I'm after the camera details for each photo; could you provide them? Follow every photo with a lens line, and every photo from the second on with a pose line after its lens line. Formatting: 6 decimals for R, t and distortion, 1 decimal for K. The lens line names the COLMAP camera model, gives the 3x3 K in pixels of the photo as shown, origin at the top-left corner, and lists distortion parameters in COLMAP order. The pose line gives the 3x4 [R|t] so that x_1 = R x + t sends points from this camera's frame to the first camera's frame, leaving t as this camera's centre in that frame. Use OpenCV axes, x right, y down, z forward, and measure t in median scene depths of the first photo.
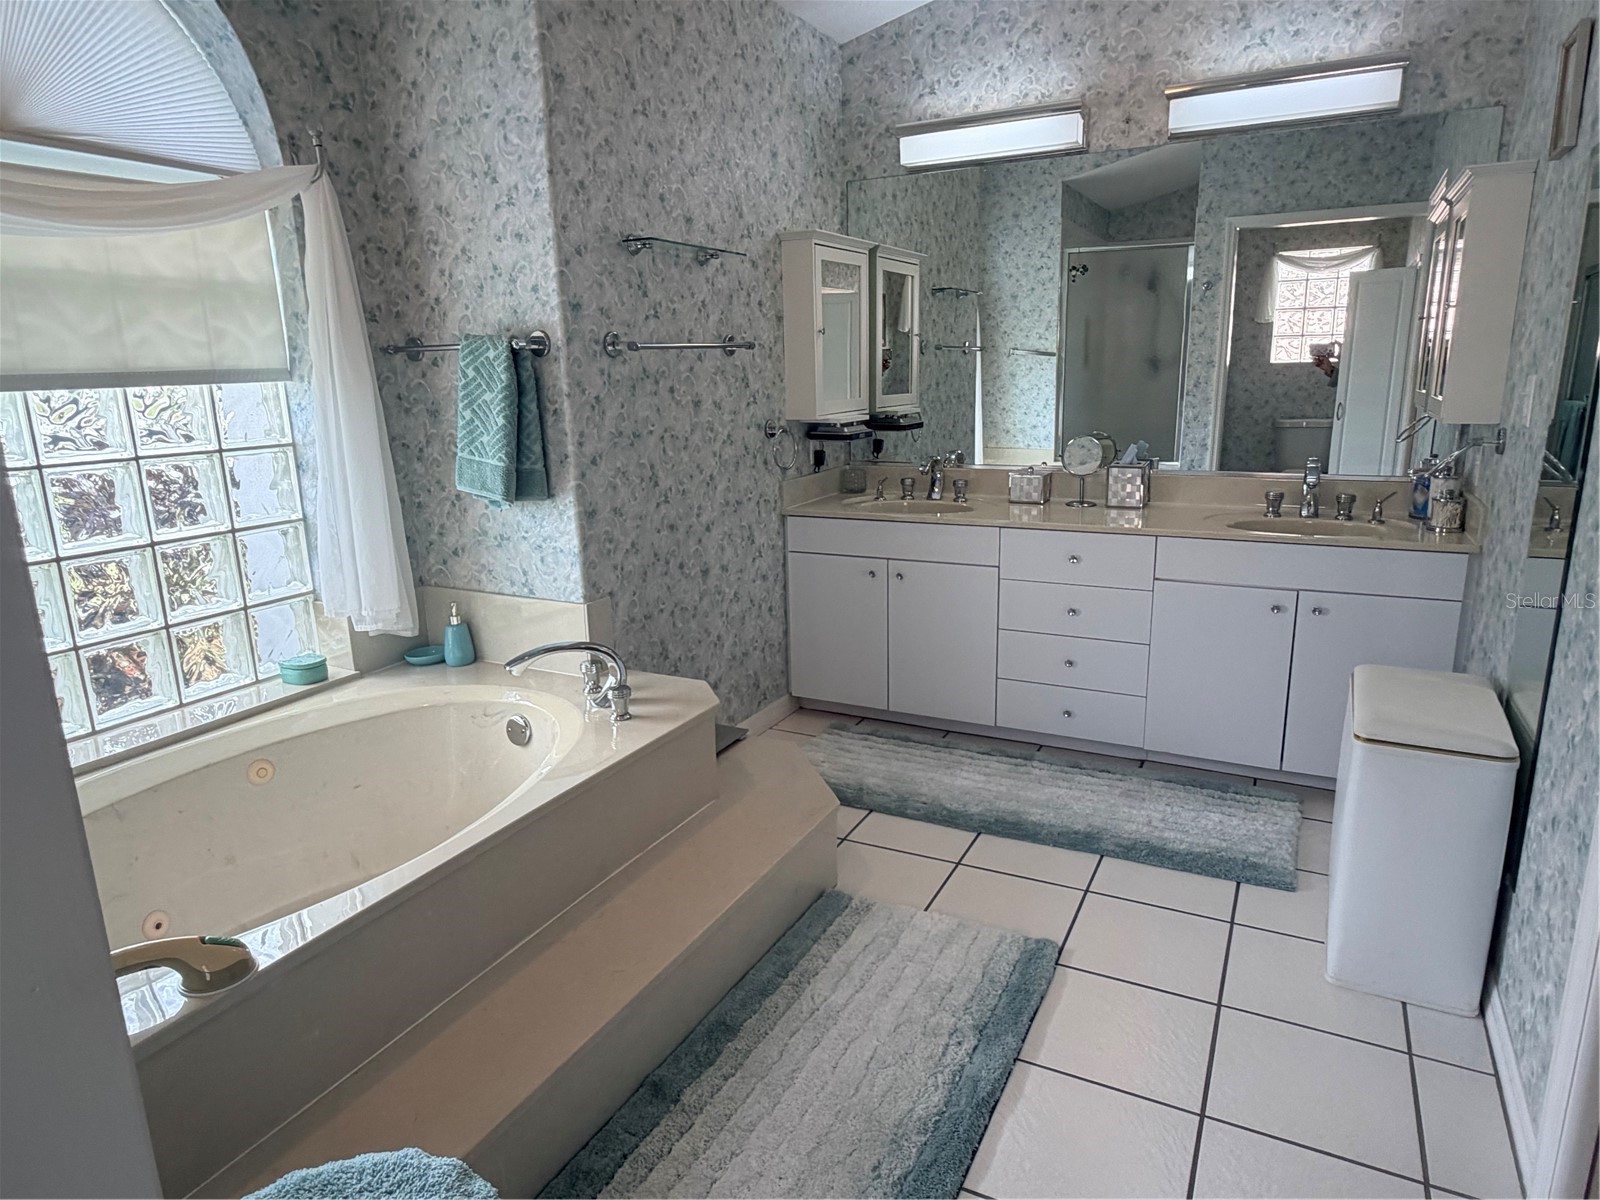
lens RADIAL K [[969.6, 0, 806.5], [0, 969.6, 596.1], [0, 0, 1]] dist [-0.009247, 0.005446]
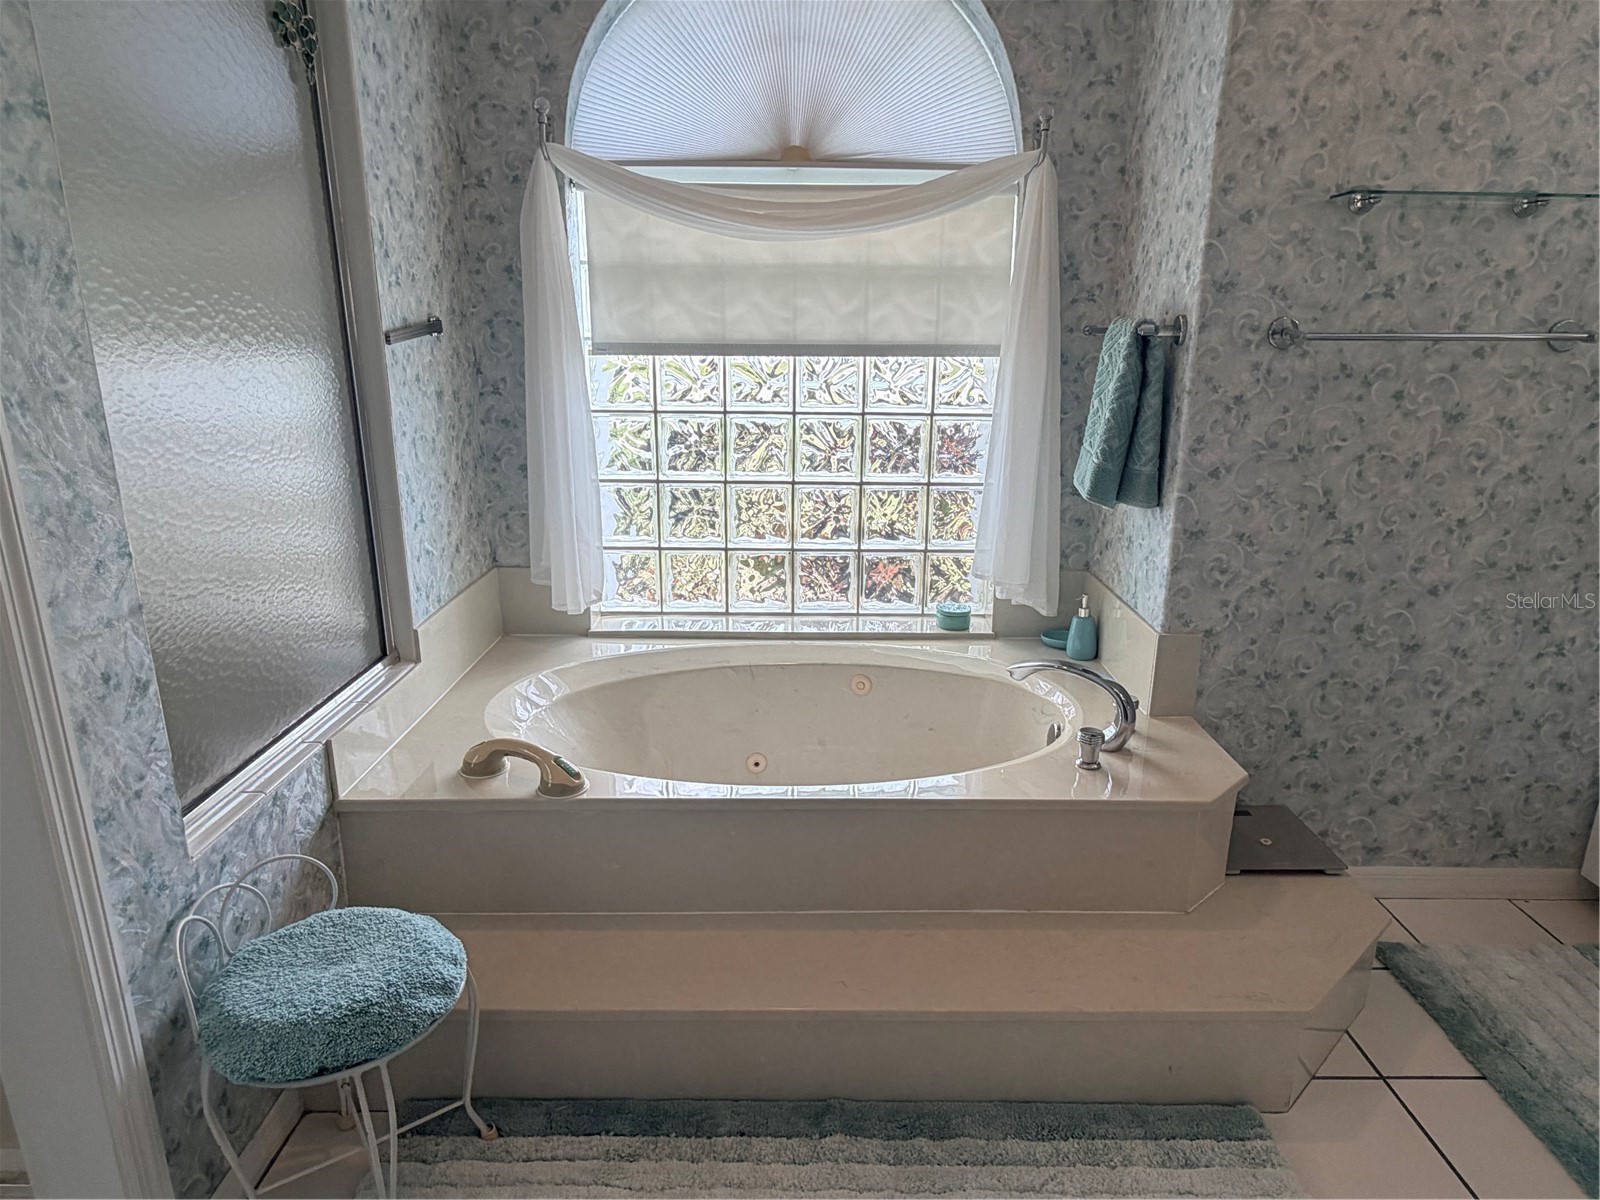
lens RADIAL K [[969.6, 0, 805.1], [0, 969.6, 603.7], [0, 0, 1]] dist [-0.009247, 0.005446]
pose [[0.468054, 0.267010, -0.842396, 0.353309], [-0.226672, 0.957643, 0.177595, -0.101881], [0.854134, 0.107823, 0.508753, 0.294024]]
